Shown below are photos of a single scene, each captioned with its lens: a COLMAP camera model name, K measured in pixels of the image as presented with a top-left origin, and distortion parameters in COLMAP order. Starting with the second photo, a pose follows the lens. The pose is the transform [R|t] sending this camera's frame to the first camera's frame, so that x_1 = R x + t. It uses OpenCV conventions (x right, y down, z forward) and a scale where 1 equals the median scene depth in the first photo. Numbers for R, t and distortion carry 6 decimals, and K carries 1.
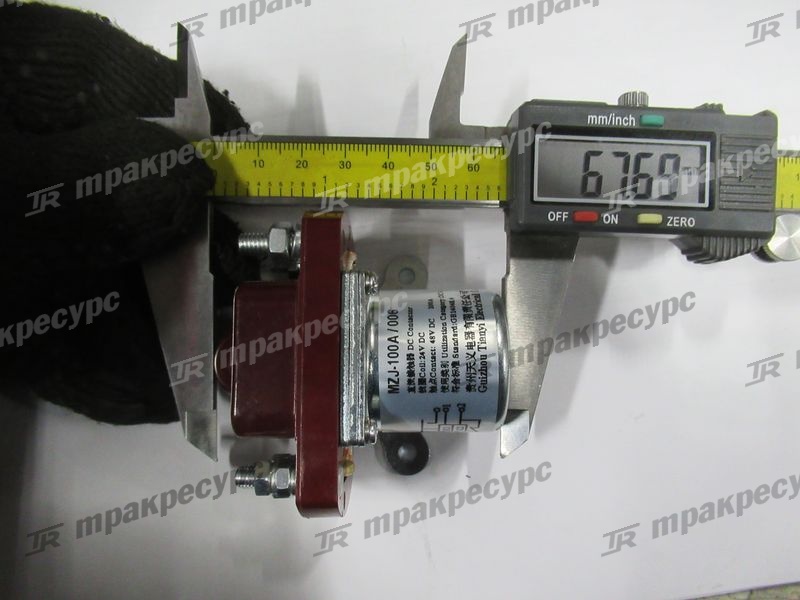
lens RADIAL K [[587.5, 0, 399.4], [0, 587.5, 308.4], [0, 0, 1]] dist [0.036707, 0.001178]
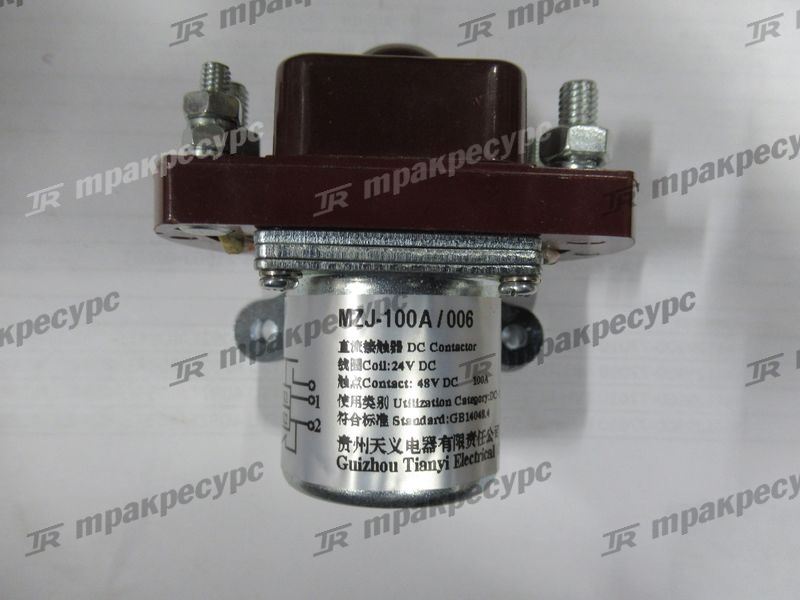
lens RADIAL K [[622.1, 0, 400.0], [0, 622.1, 300.0], [0, 0, 1]] dist [0.041396, -0.001262]
pose [[-0.025299, 0.999654, -0.007196, -0.025188], [-0.995616, -0.024547, 0.090256, 0.021130], [0.090048, 0.009448, 0.995893, 0.348960]]
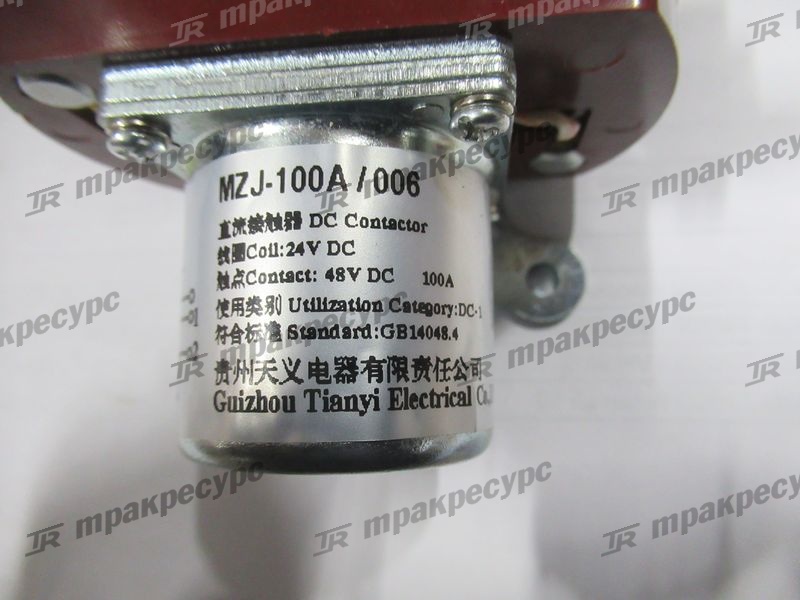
lens RADIAL K [[587.5, 0, 399.4], [0, 587.5, 308.4], [0, 0, 1]] dist [0.036707, 0.001178]
pose [[-0.001693, 0.994454, -0.105156, 0.120032], [-0.959287, 0.028084, 0.281034, -0.098764], [0.282428, 0.101351, 0.953919, 0.633673]]
